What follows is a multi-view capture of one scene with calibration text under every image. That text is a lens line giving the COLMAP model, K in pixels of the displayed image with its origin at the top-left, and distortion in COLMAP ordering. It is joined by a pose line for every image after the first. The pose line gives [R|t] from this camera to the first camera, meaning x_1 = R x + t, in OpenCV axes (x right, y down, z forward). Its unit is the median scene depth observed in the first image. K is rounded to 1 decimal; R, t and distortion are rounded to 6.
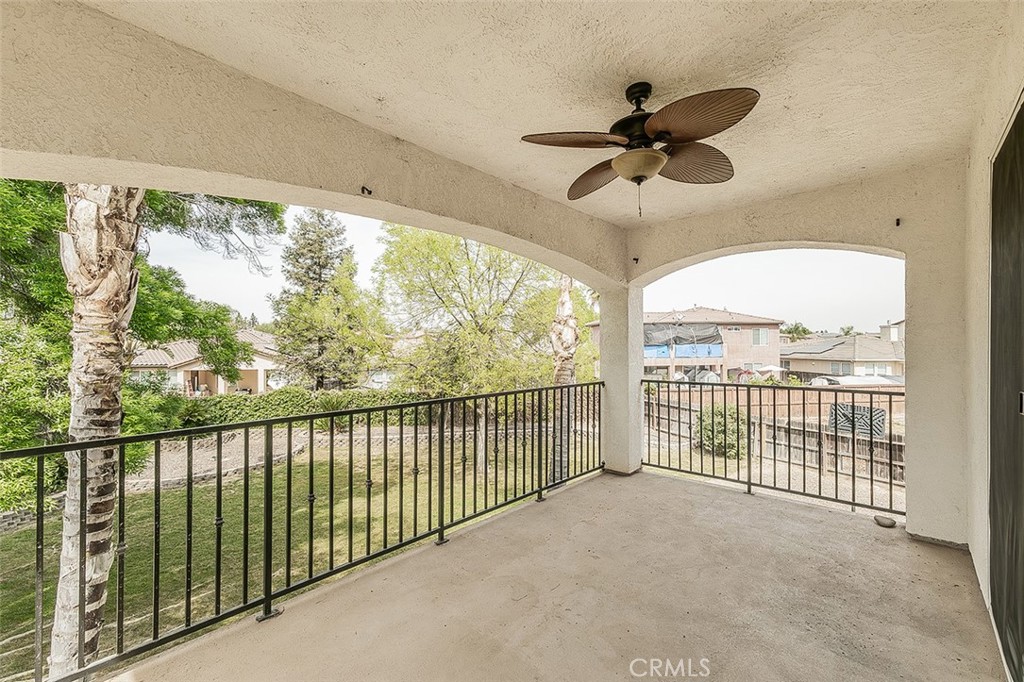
lens RADIAL K [[427.7, 0, 521.7], [0, 427.7, 349.0], [0, 0, 1]] dist [-0.000244, 0.000648]
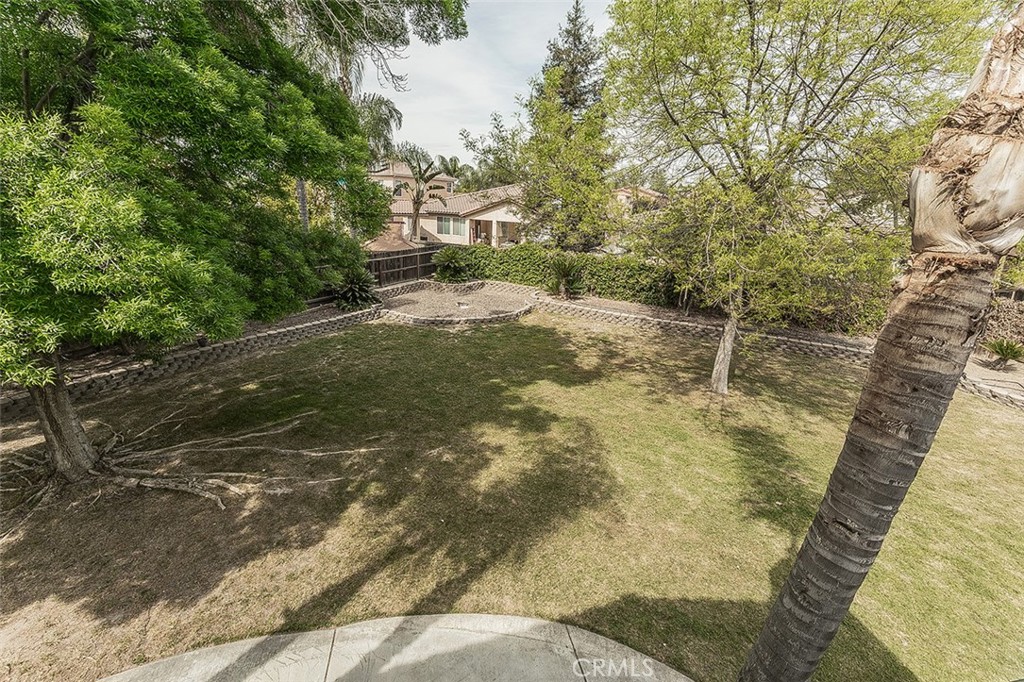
lens RADIAL K [[427.7, 0, 508.6], [0, 427.7, 325.0], [0, 0, 1]] dist [-0.000244, 0.000648]
pose [[0.796846, 0.204277, -0.568601, 0.007267], [-0.047843, 0.959487, 0.277660, -0.000909], [0.602285, -0.194049, 0.774337, 0.123373]]
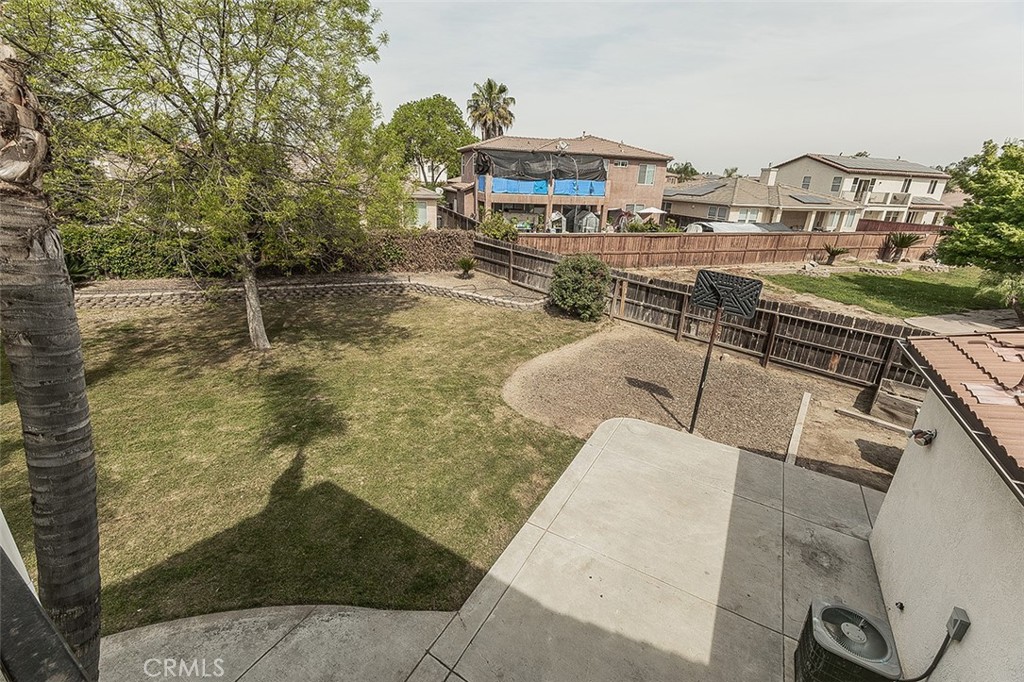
lens RADIAL K [[427.7, 0, 510.5], [0, 427.7, 324.7], [0, 0, 1]] dist [-0.000244, 0.000648]
pose [[0.978542, -0.023356, 0.204720, 0.085224], [-0.043520, 0.947712, 0.316146, -0.001072], [-0.201399, -0.318272, 0.926359, 0.118655]]
